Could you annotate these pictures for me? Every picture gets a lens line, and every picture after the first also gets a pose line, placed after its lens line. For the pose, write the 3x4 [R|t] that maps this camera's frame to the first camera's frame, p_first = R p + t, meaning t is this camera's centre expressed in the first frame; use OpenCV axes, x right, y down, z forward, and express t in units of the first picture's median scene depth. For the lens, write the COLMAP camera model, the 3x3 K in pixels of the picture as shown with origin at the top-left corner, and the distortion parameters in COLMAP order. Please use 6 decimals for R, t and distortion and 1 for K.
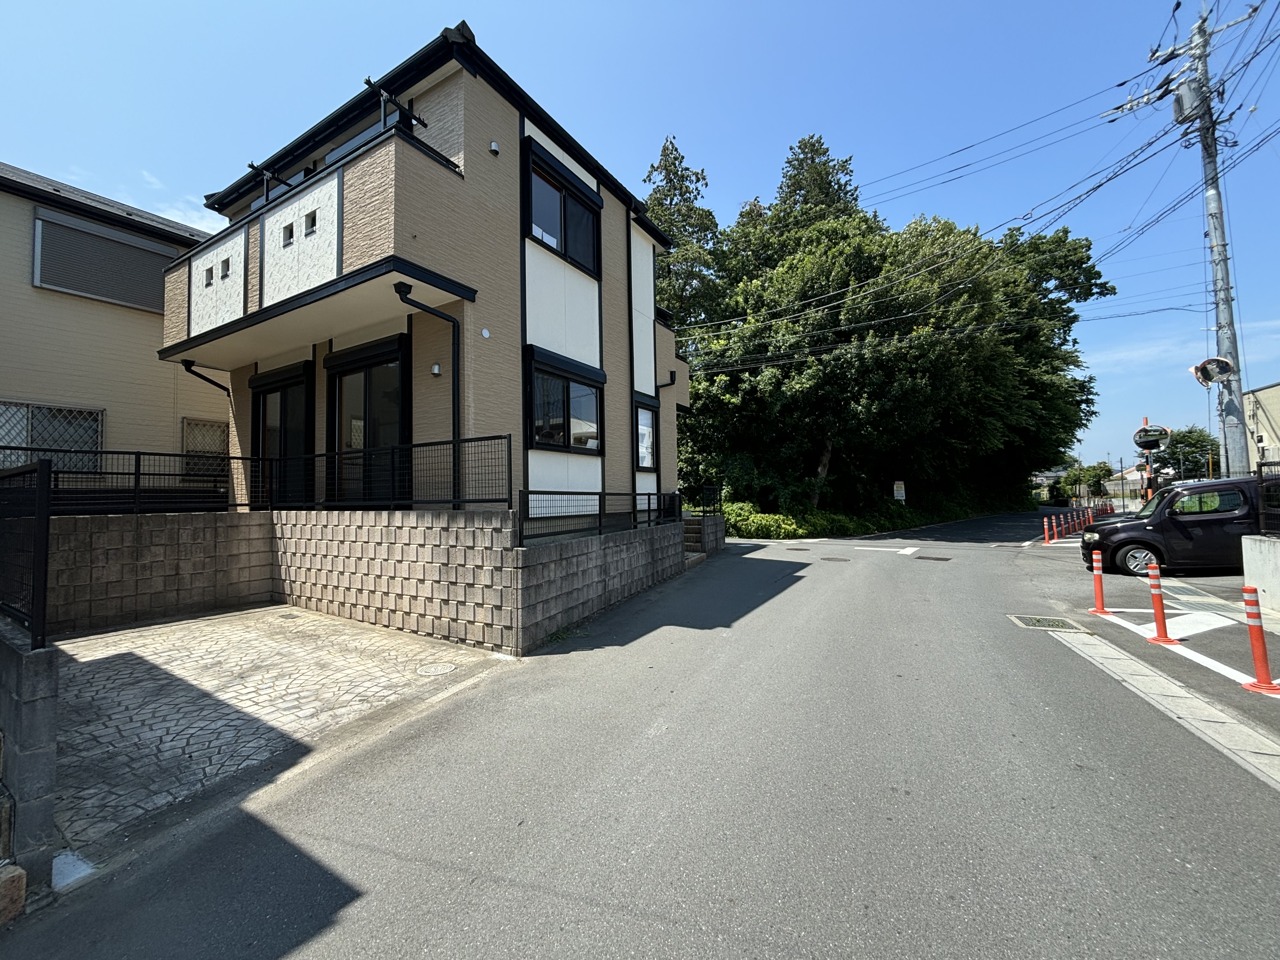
lens RADIAL K [[518.8, 0, 641.6], [0, 518.8, 476.2], [0, 0, 1]] dist [-0.003079, 0.002432]
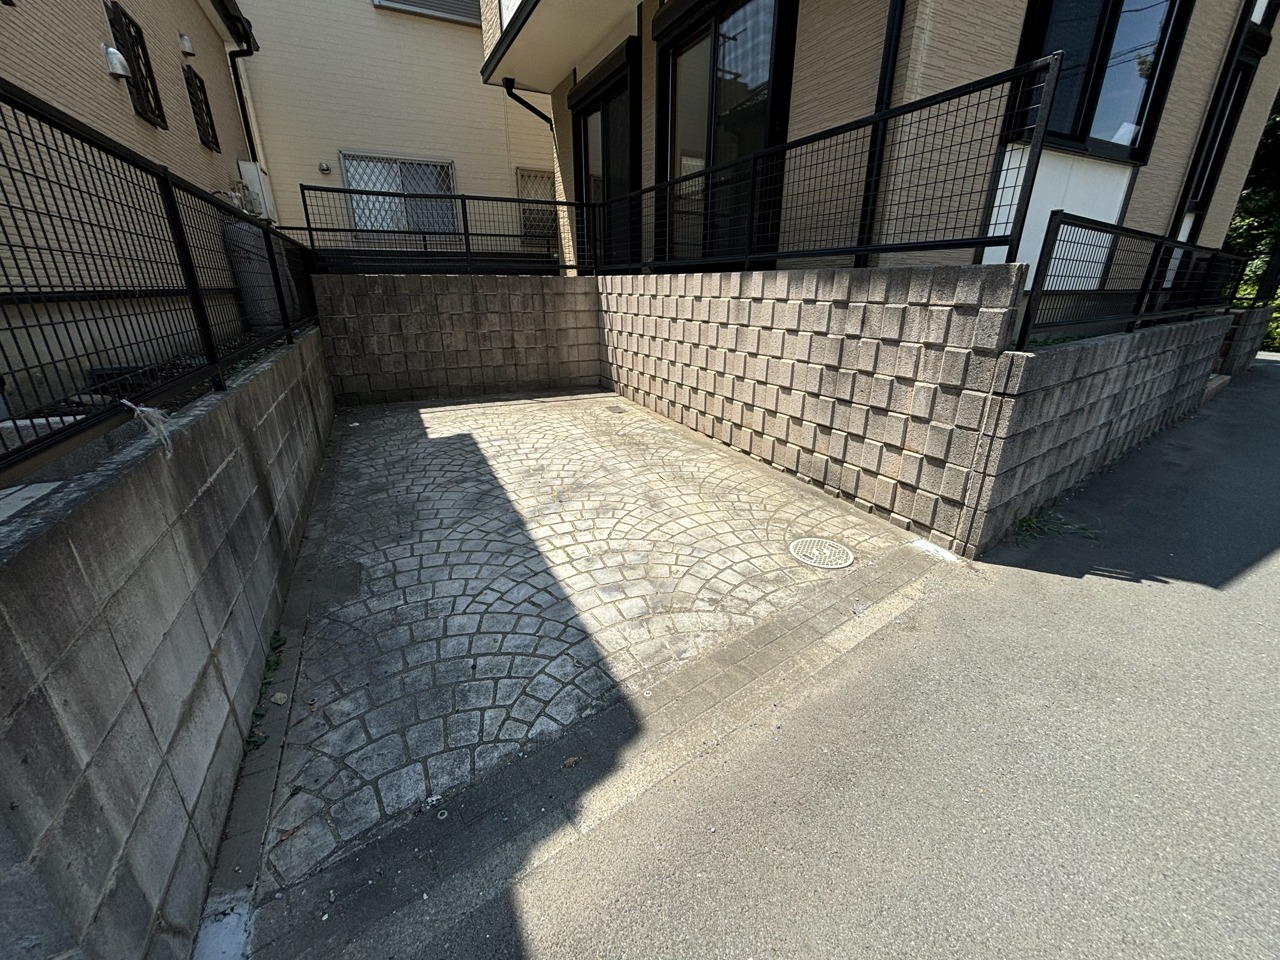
lens RADIAL K [[518.8, 0, 642.2], [0, 518.8, 479.5], [0, 0, 1]] dist [-0.003079, 0.002432]
pose [[0.847229, 0.202941, -0.490935, -0.259322], [0.007453, 0.919521, 0.392970, 0.057507], [0.531175, -0.336595, 0.777533, 0.409121]]
